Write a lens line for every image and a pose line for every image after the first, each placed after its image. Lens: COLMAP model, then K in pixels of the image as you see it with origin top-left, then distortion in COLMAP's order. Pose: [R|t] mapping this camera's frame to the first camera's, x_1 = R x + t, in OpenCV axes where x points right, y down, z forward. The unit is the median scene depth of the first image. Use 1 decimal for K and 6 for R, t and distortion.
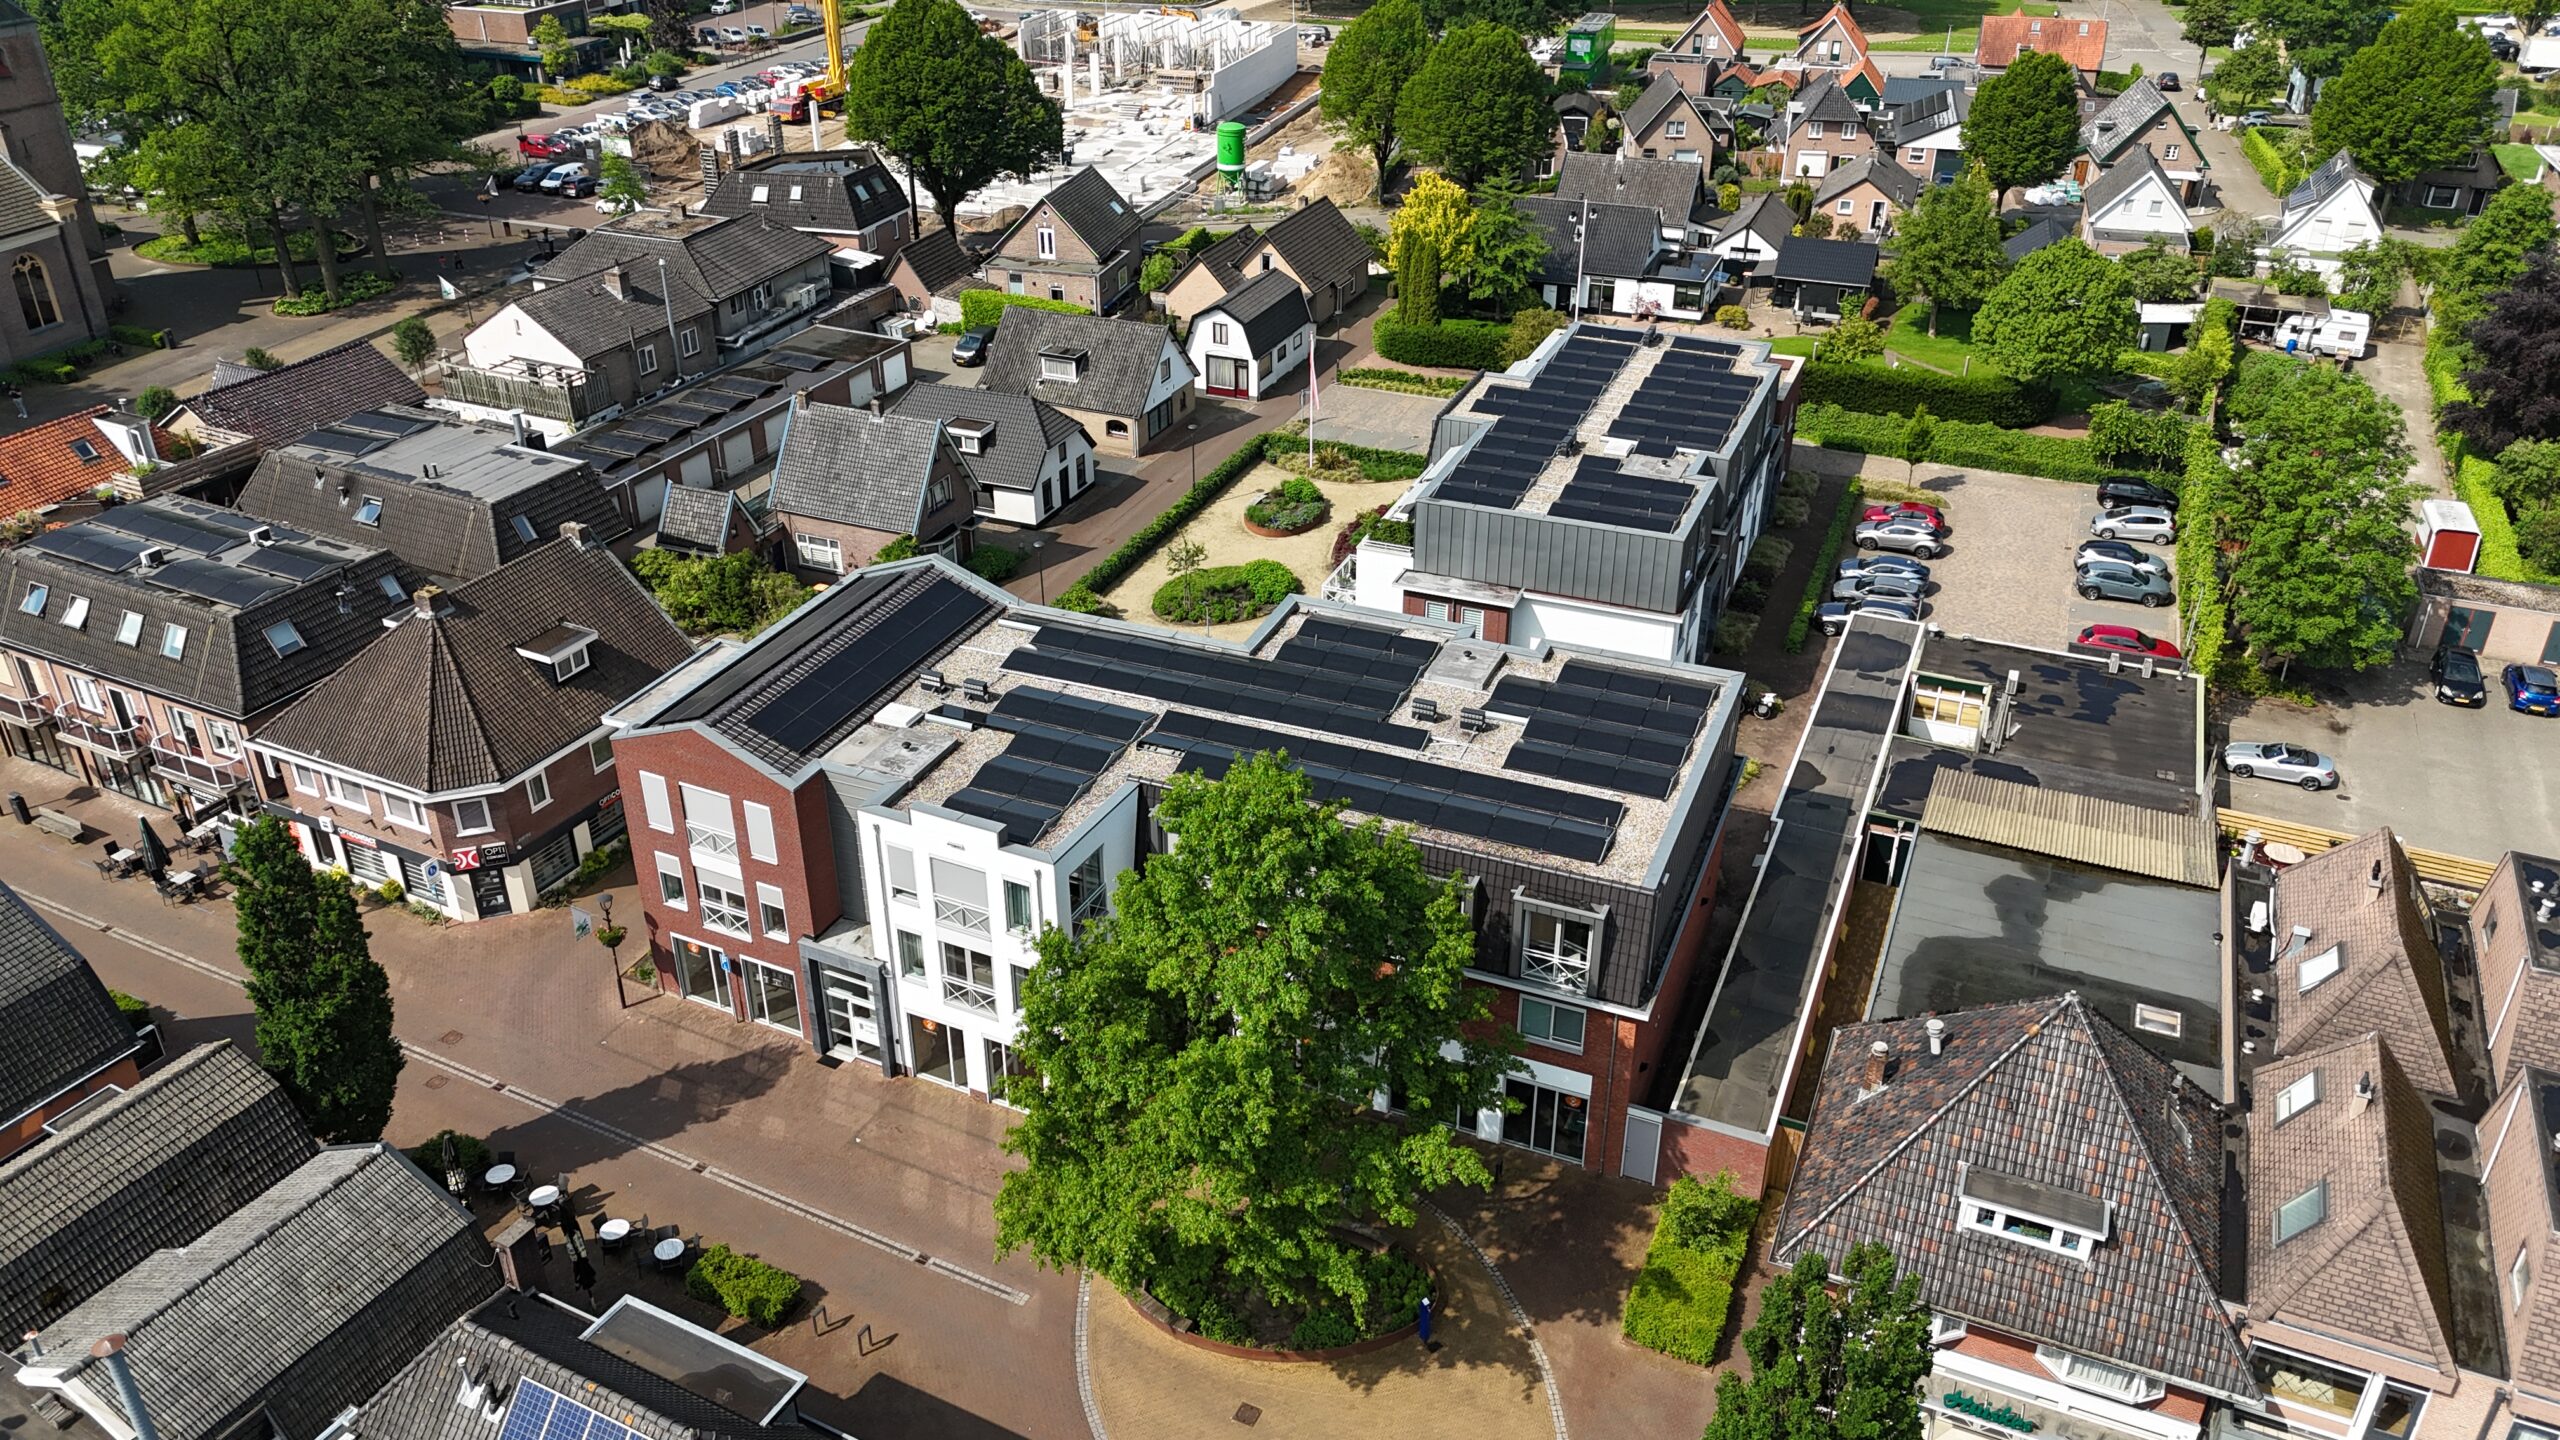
lens RADIAL K [[1895.9, 0, 1280.0], [0, 1895.9, 720.0], [0, 0, 1]] dist [0.082188, -0.057407]
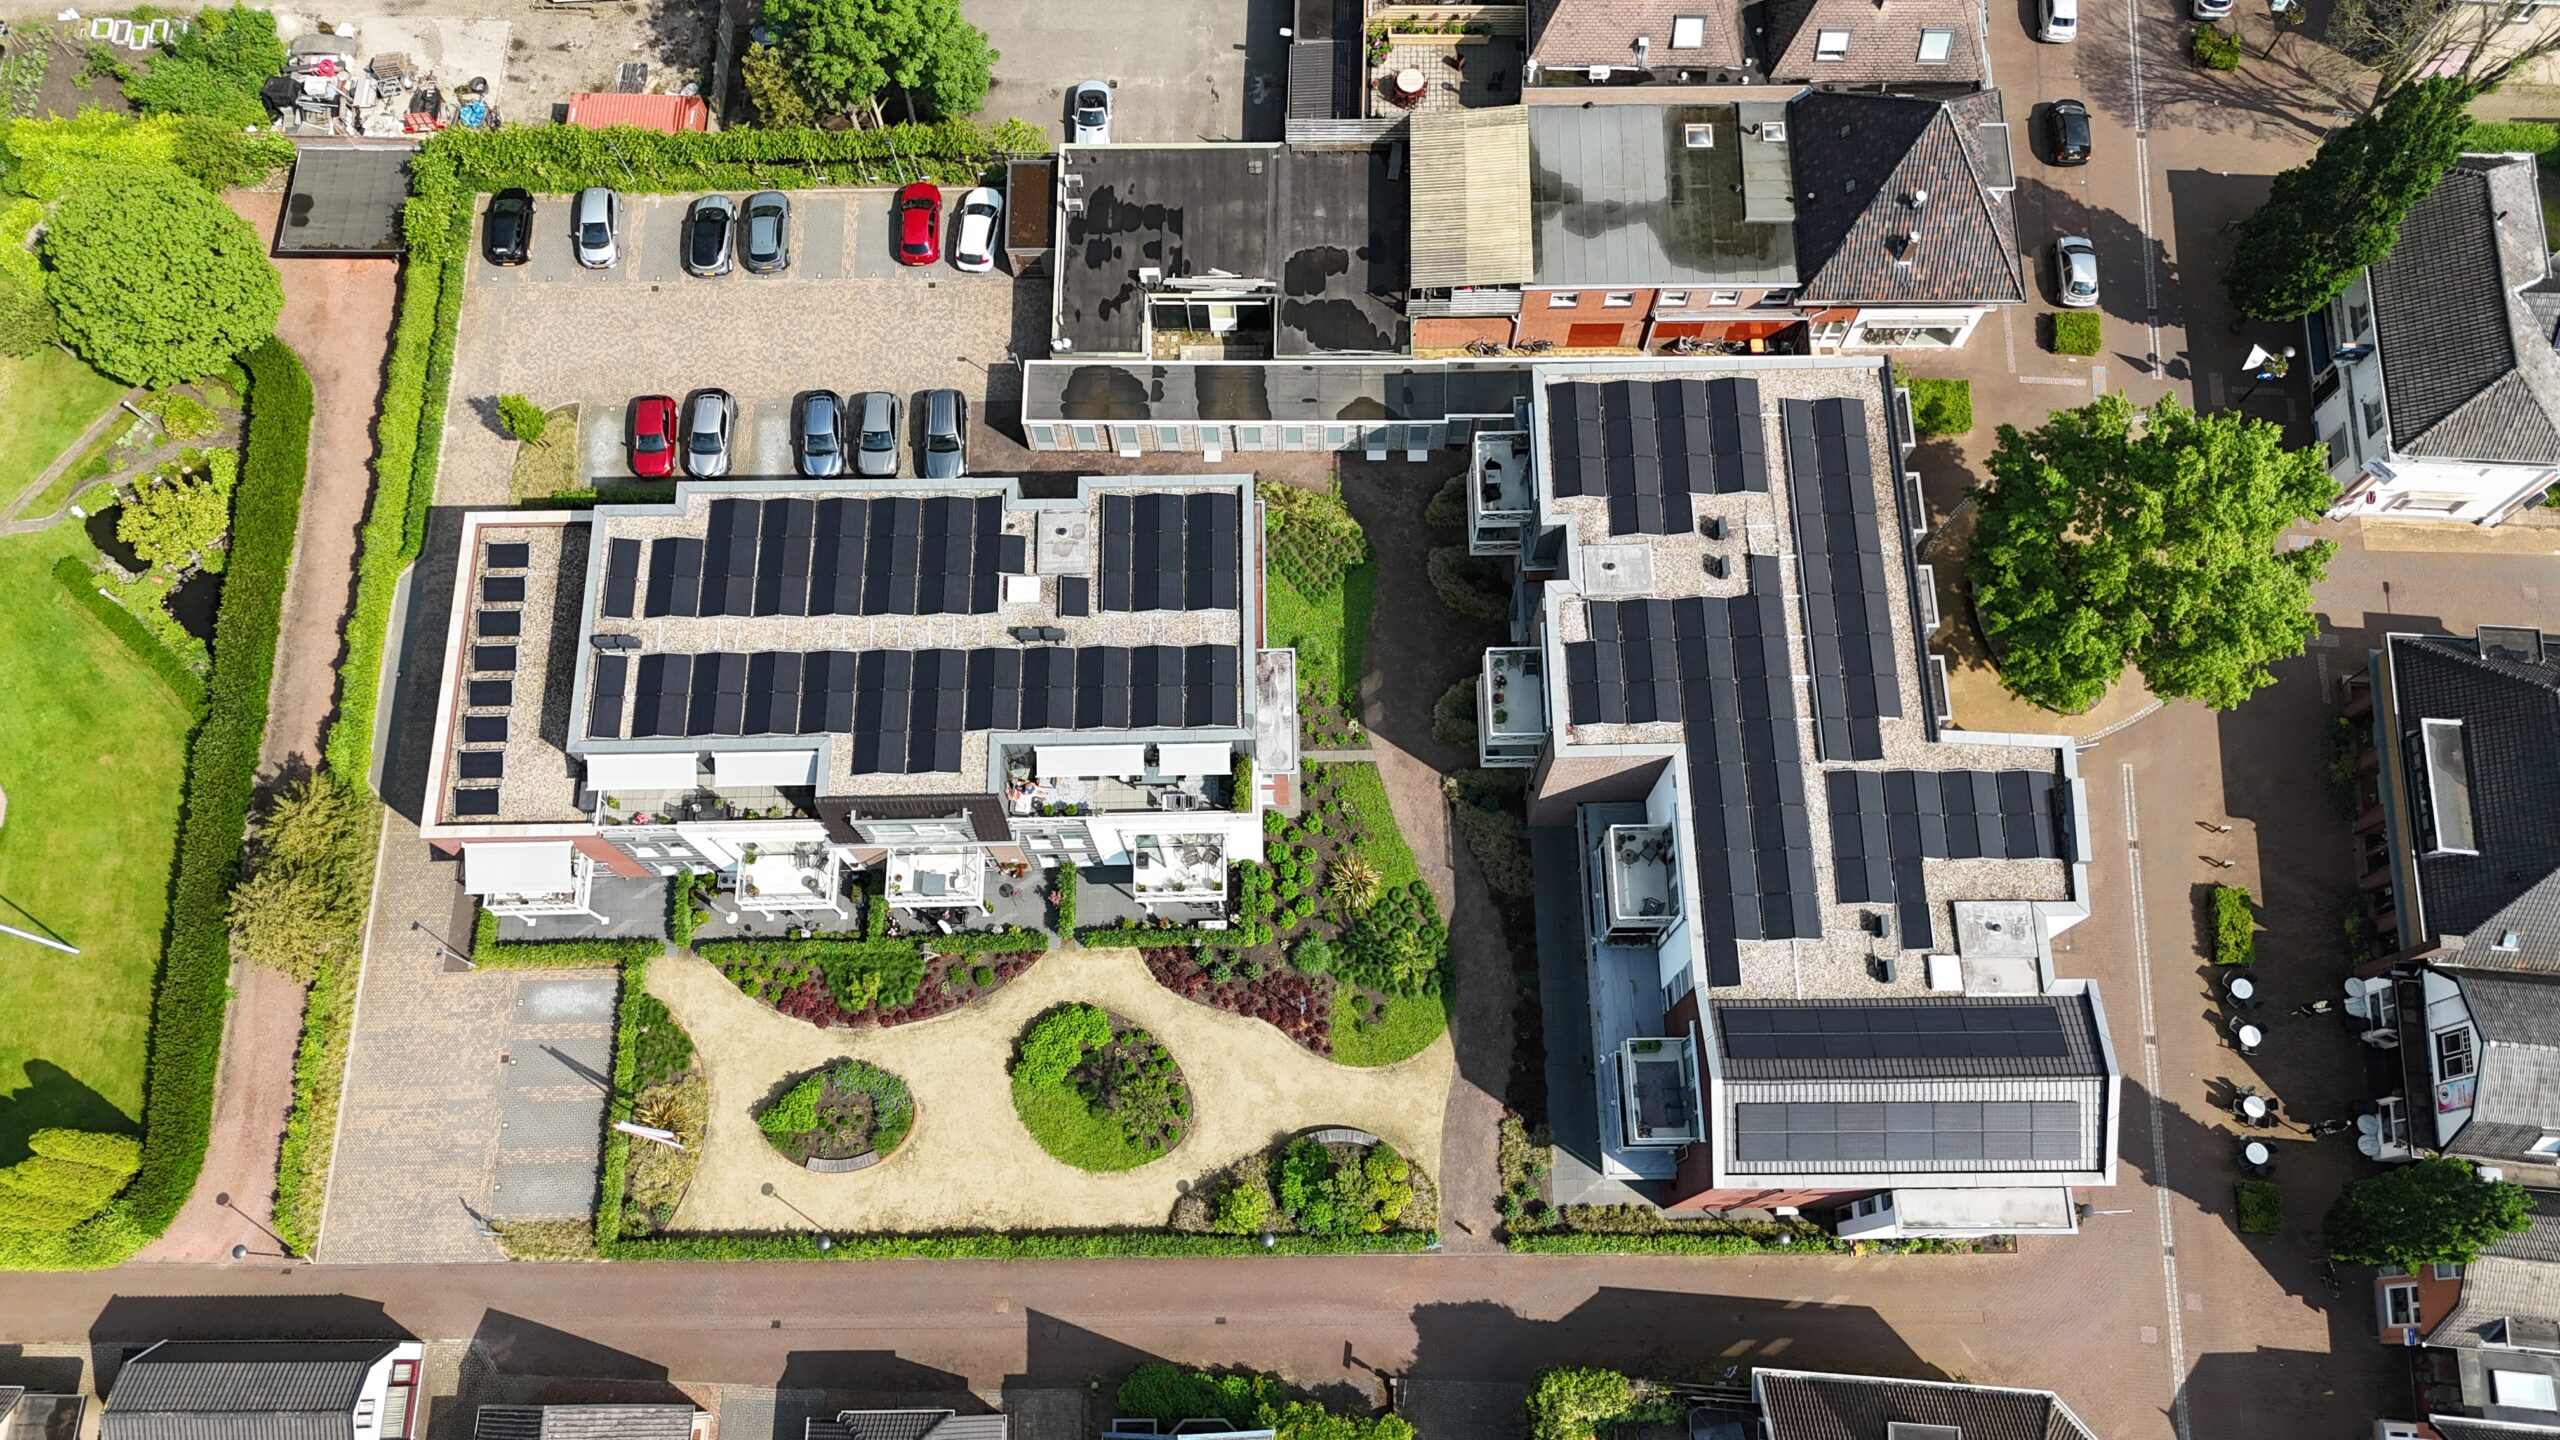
lens RADIAL K [[1895.9, 0, 1280.0], [0, 1895.9, 720.0], [0, 0, 1]] dist [0.082188, -0.057407]
pose [[-0.382606, -0.871489, 0.306789, -0.203710], [0.475900, 0.098720, 0.873941, -0.891079], [-0.791916, 0.480376, 0.376971, 0.622289]]
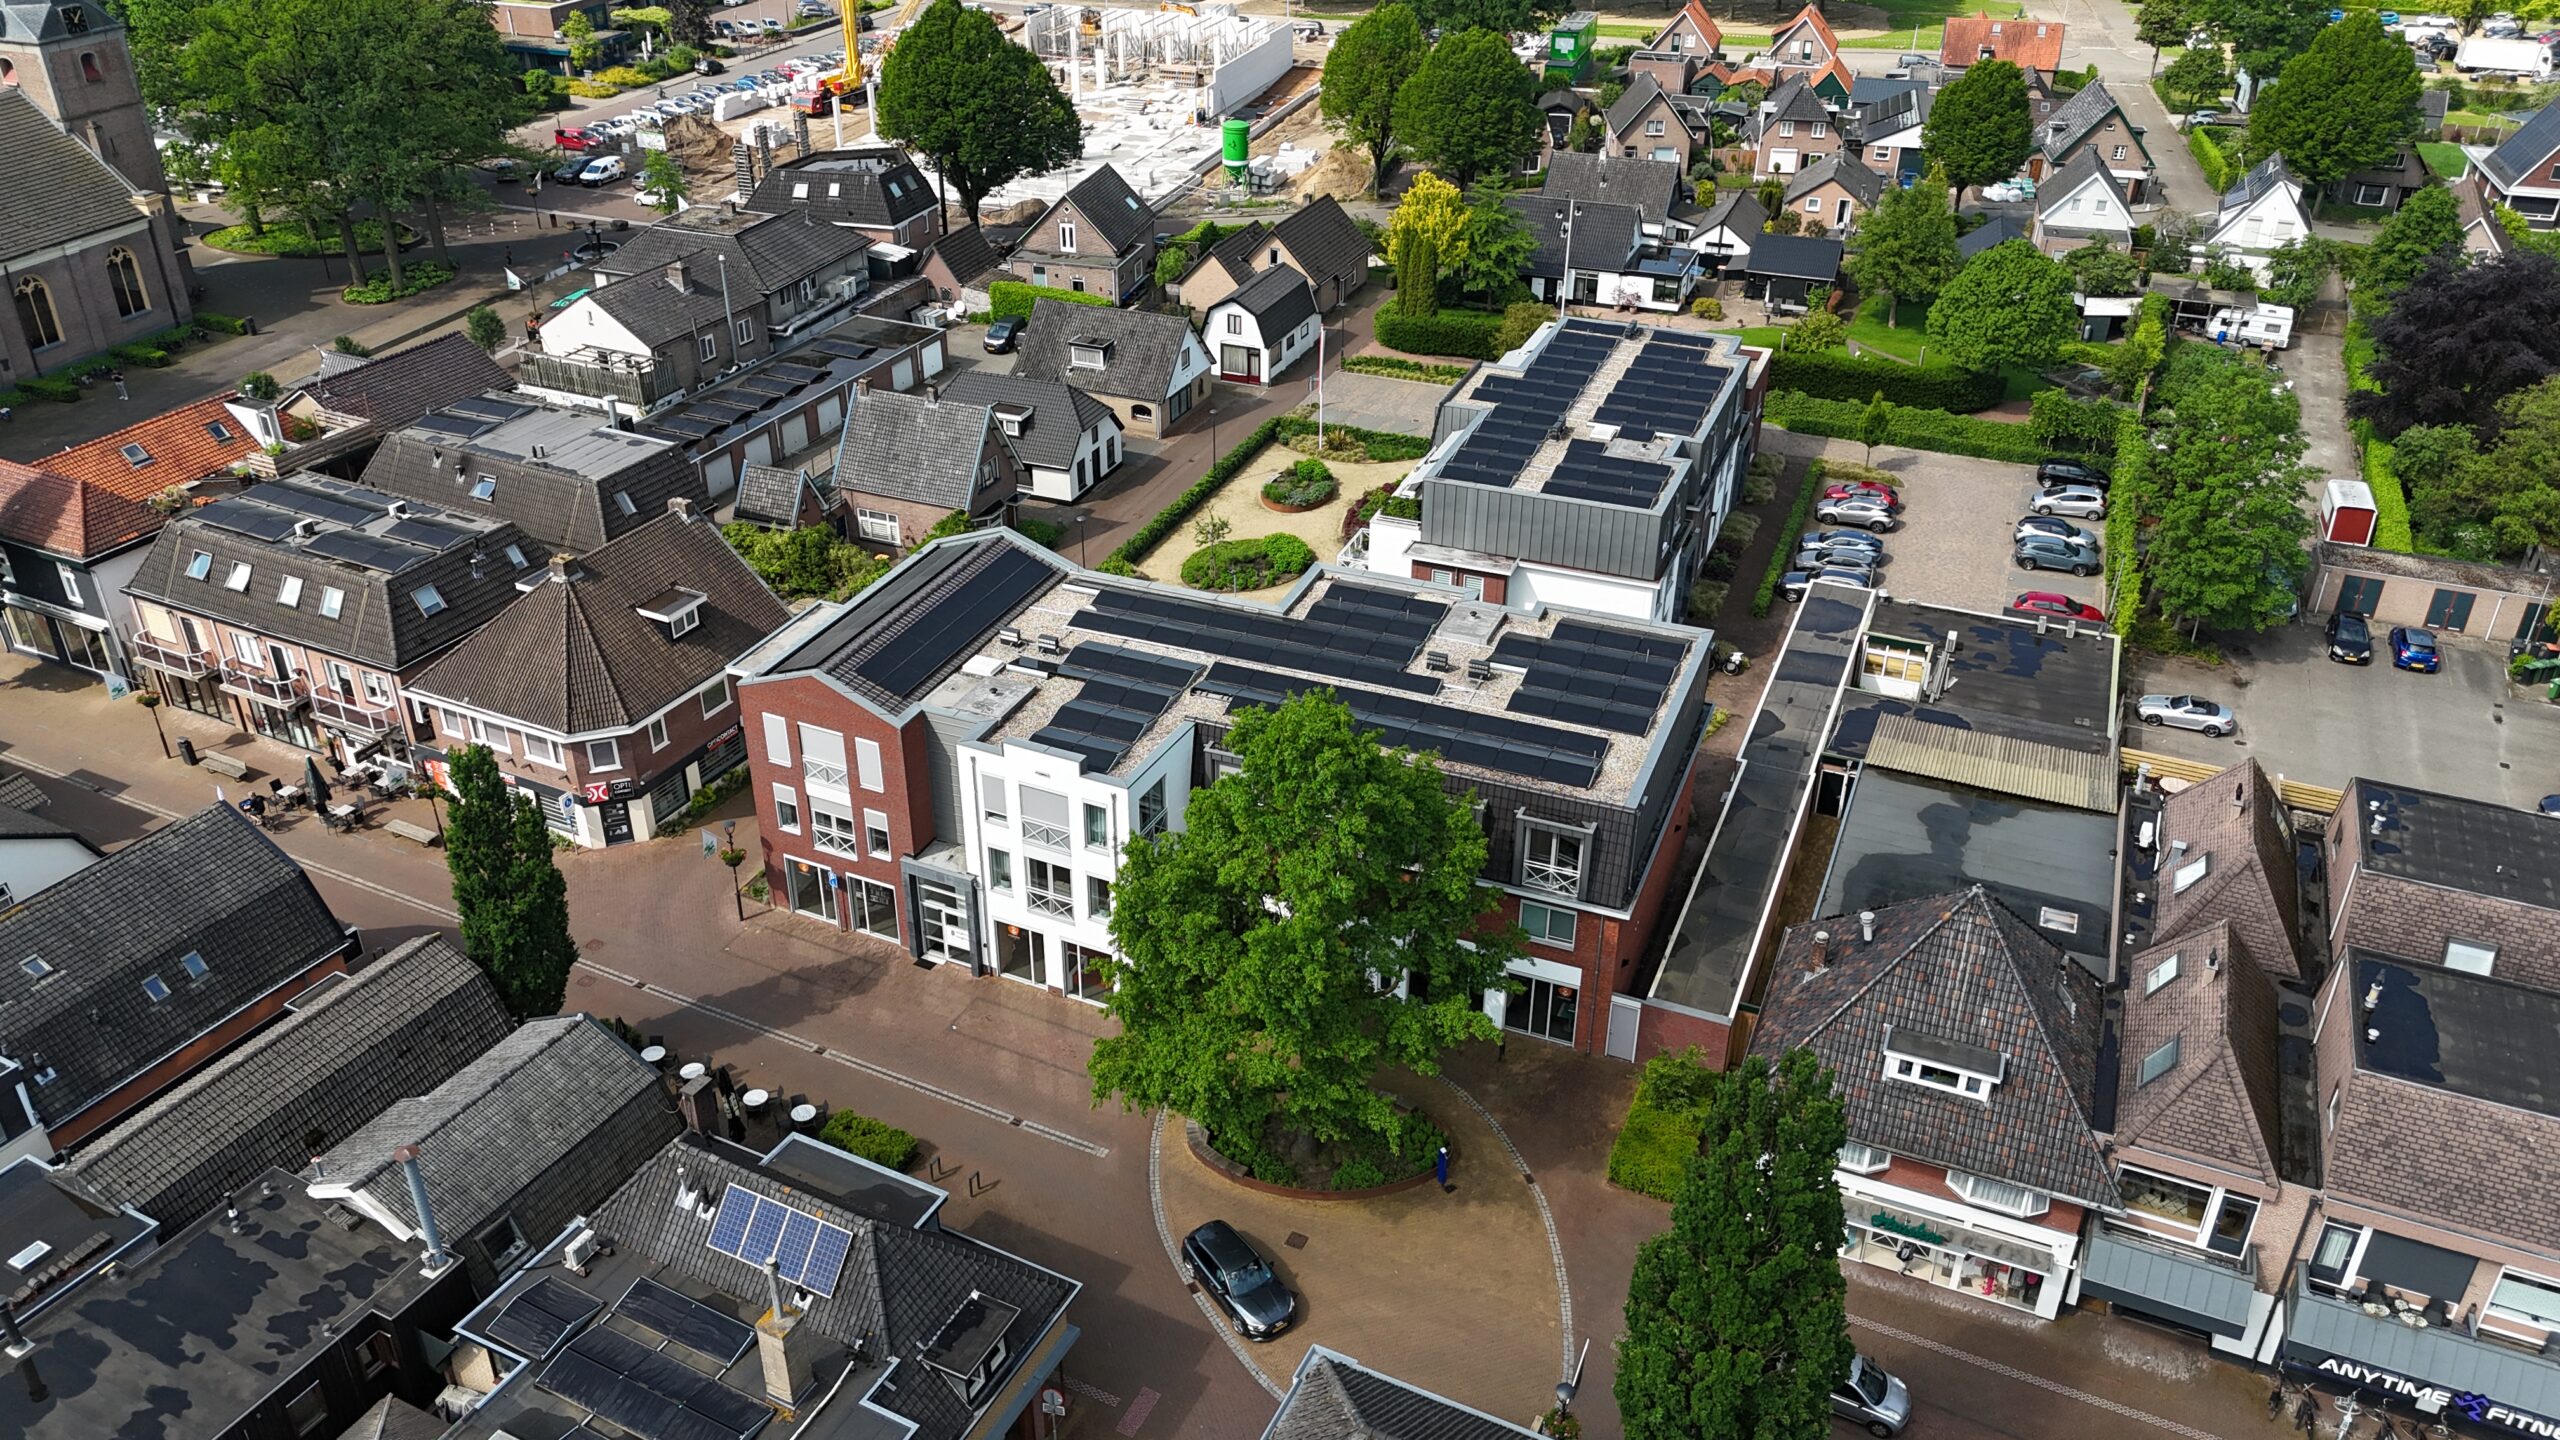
lens RADIAL K [[1895.9, 0, 1280.0], [0, 1895.9, 720.0], [0, 0, 1]] dist [0.082188, -0.057407]
pose [[0.999938, 0.000102, 0.011147, -0.025189], [-0.000232, 0.999932, 0.011694, 0.013068], [-0.011145, -0.011696, 0.999869, -0.120236]]
